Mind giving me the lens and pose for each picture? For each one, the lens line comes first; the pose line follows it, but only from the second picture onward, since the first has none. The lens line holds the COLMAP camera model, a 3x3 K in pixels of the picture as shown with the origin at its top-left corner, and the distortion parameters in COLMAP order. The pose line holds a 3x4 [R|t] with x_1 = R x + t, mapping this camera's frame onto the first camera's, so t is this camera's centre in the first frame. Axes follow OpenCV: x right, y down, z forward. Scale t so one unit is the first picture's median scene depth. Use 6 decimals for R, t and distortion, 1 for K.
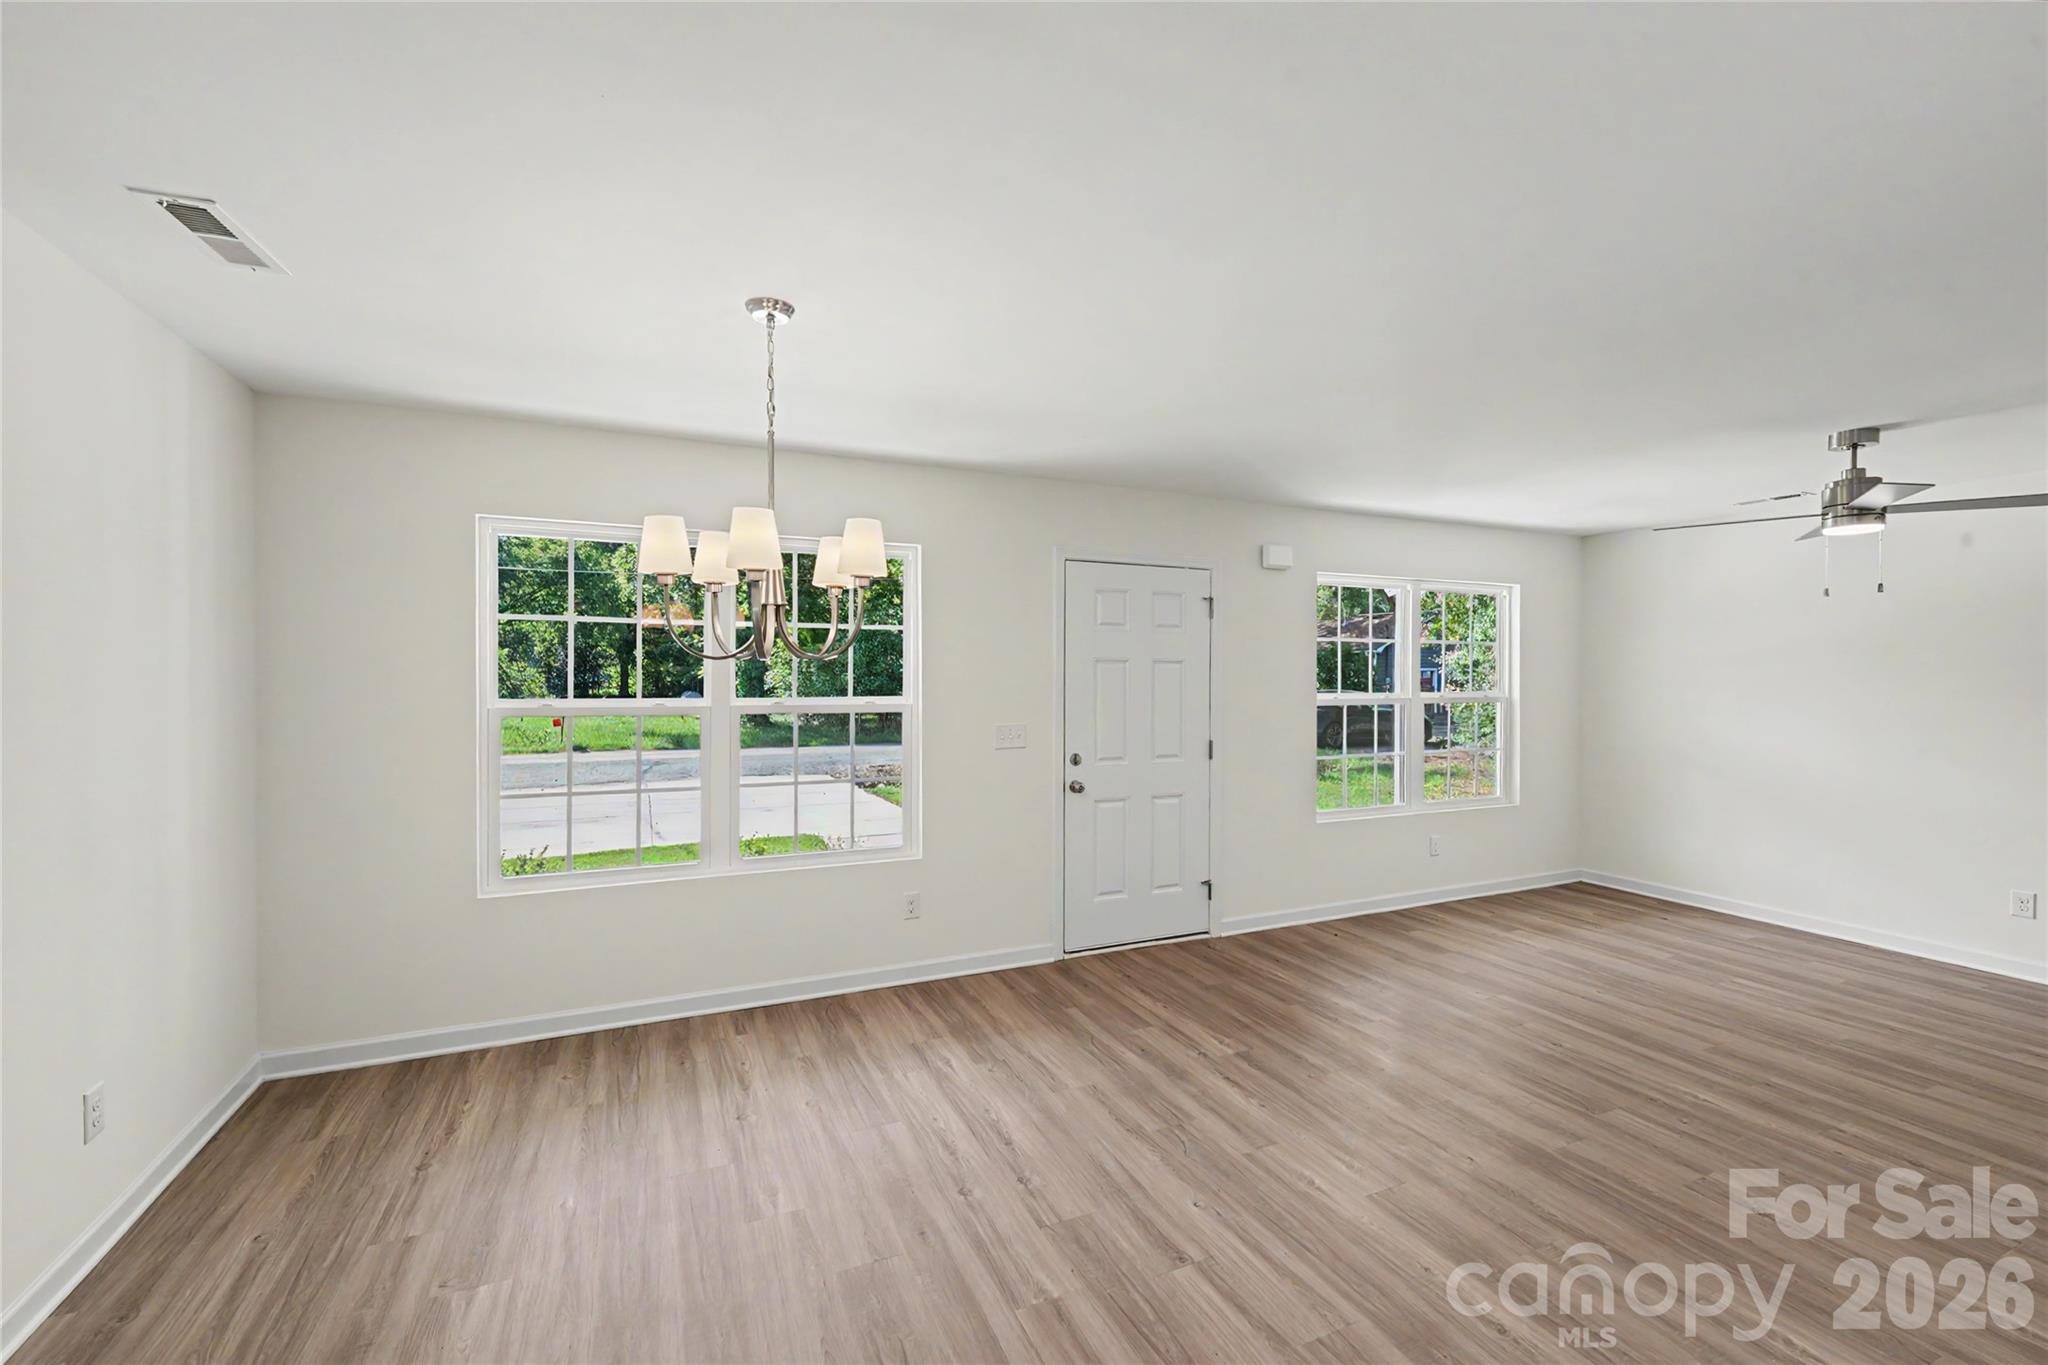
lens RADIAL K [[840.6, 0, 1028.0], [0, 840.6, 681.7], [0, 0, 1]] dist [0.000417, -0.000740]
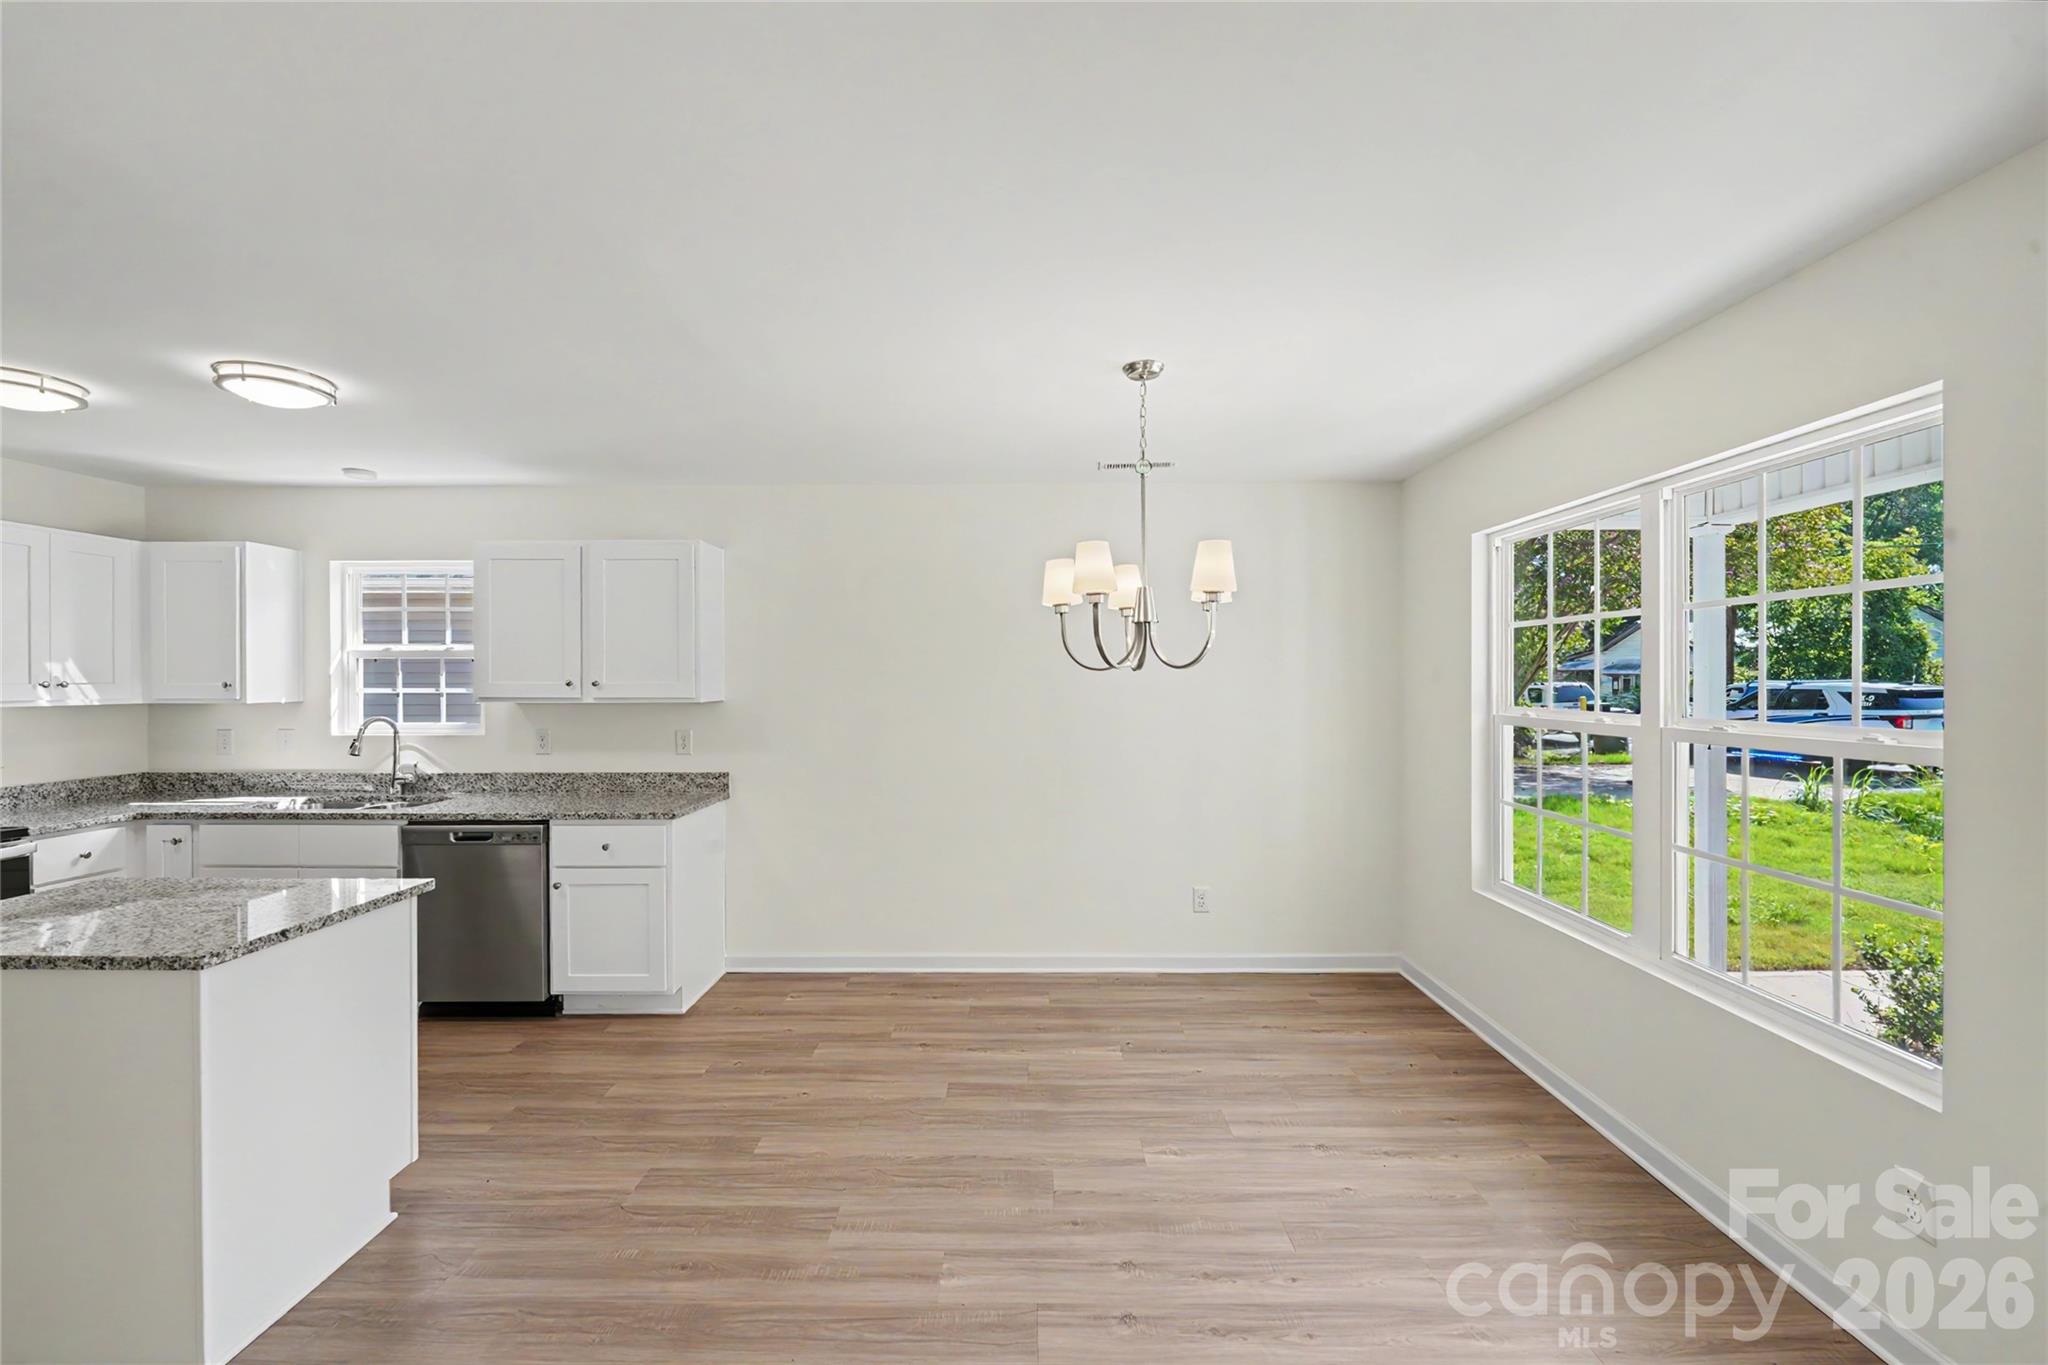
lens RADIAL K [[840.6, 0, 1026.0], [0, 840.6, 682.6], [0, 0, 1]] dist [0.000417, -0.000740]
pose [[-0.422981, 0.003047, -0.906133, 0.463066], [-0.008028, 0.999943, 0.007109, -0.009301], [0.906103, 0.010281, -0.422932, 0.762354]]
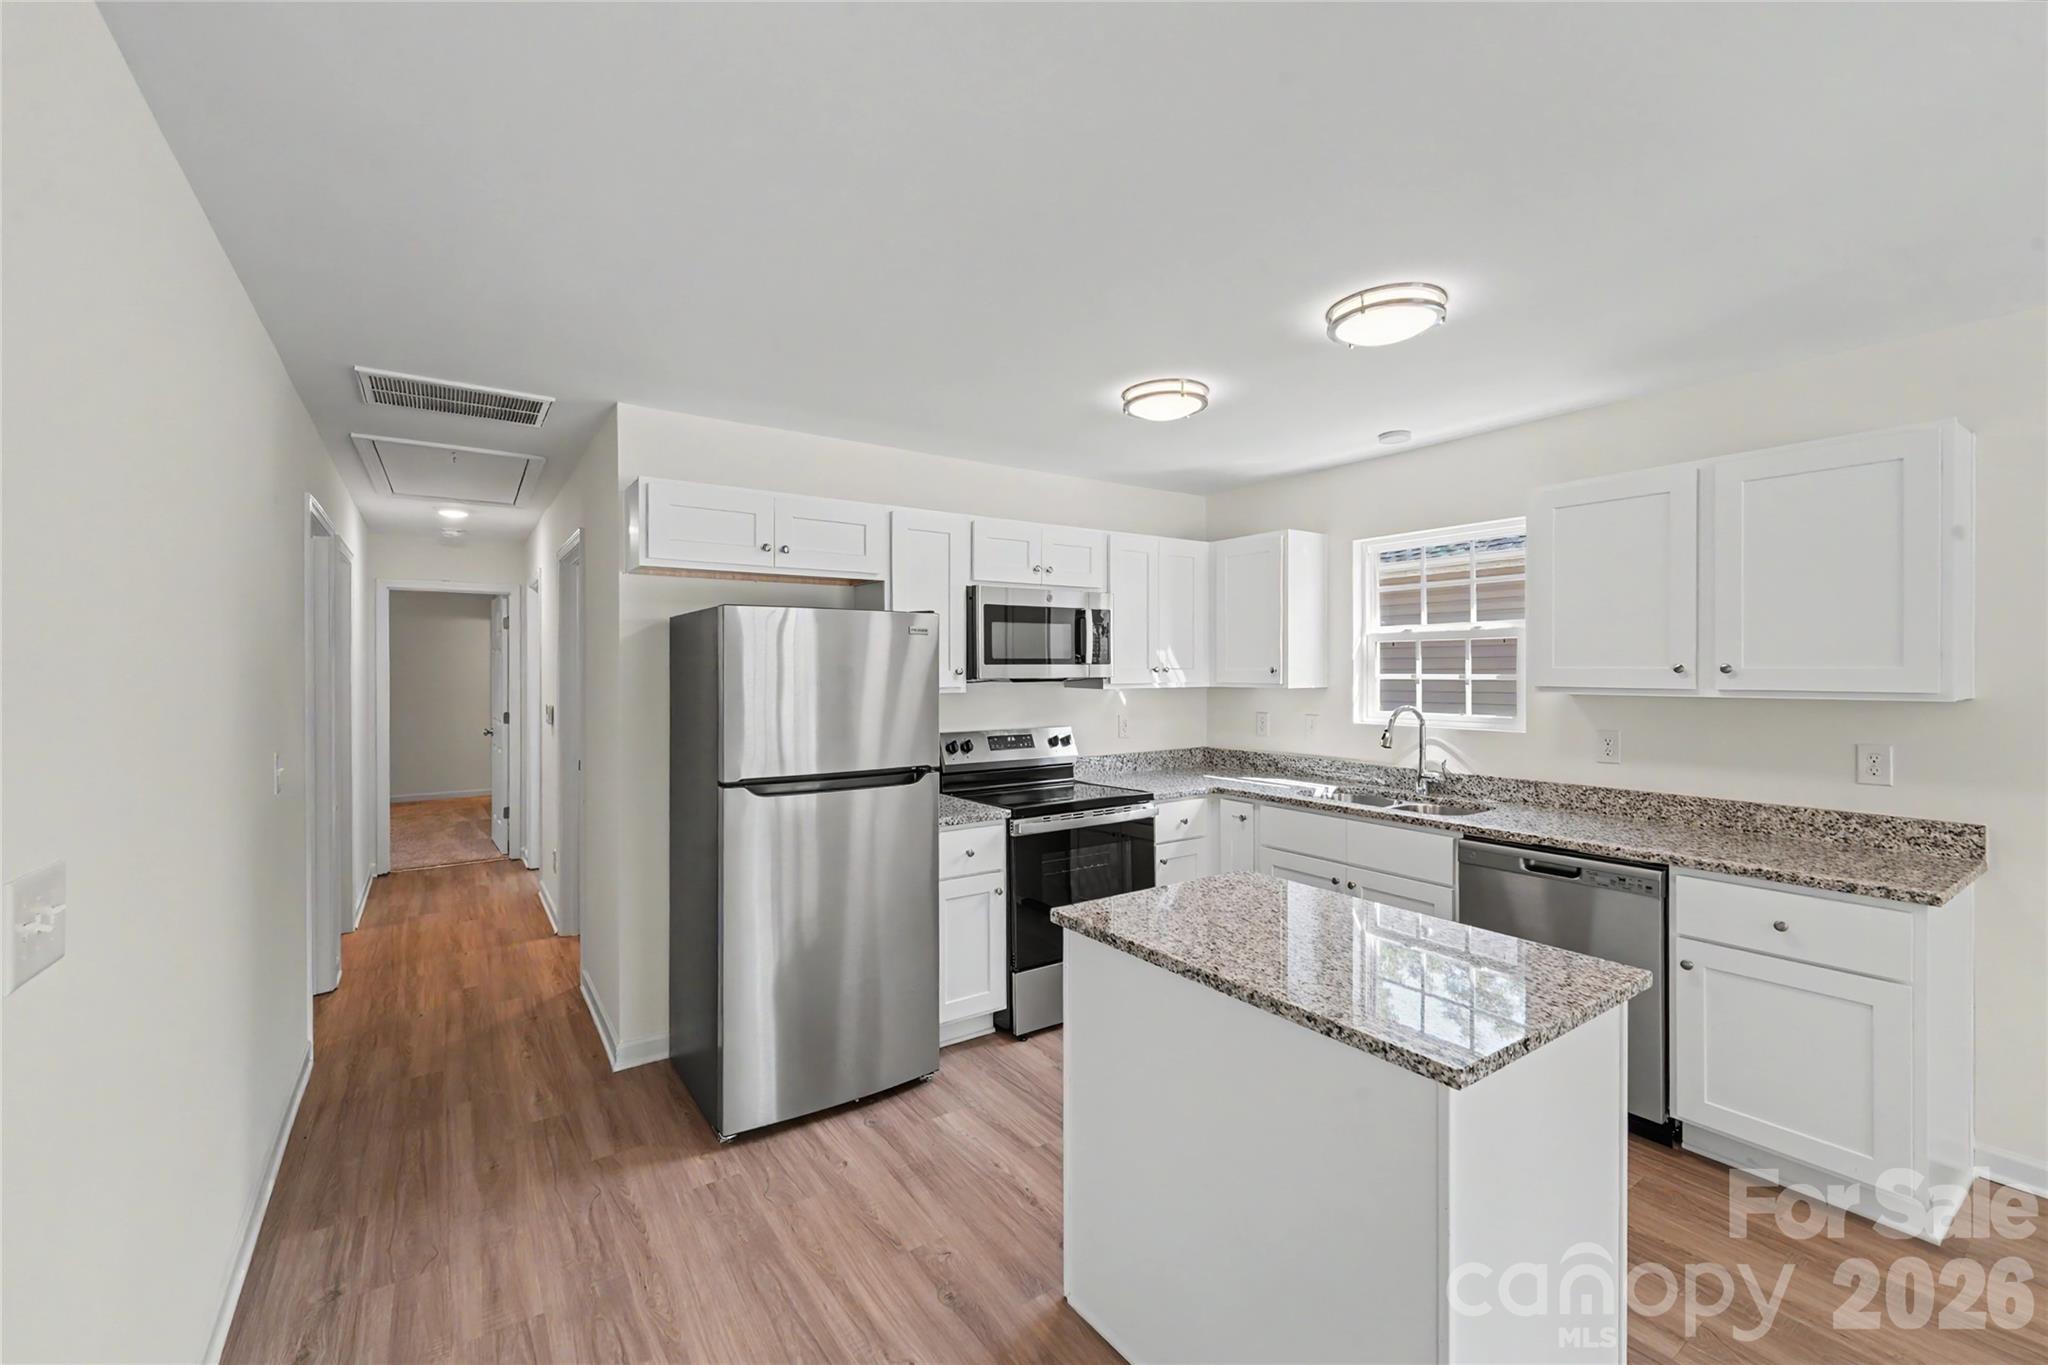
lens RADIAL K [[840.6, 0, 1011.2], [0, 840.6, 673.3], [0, 0, 1]] dist [0.000417, -0.000740]
pose [[-0.985672, 0.001125, -0.168670, 0.453031], [-0.001527, 0.999877, 0.015590, -0.003943], [0.168667, 0.015624, -0.985549, 0.450844]]
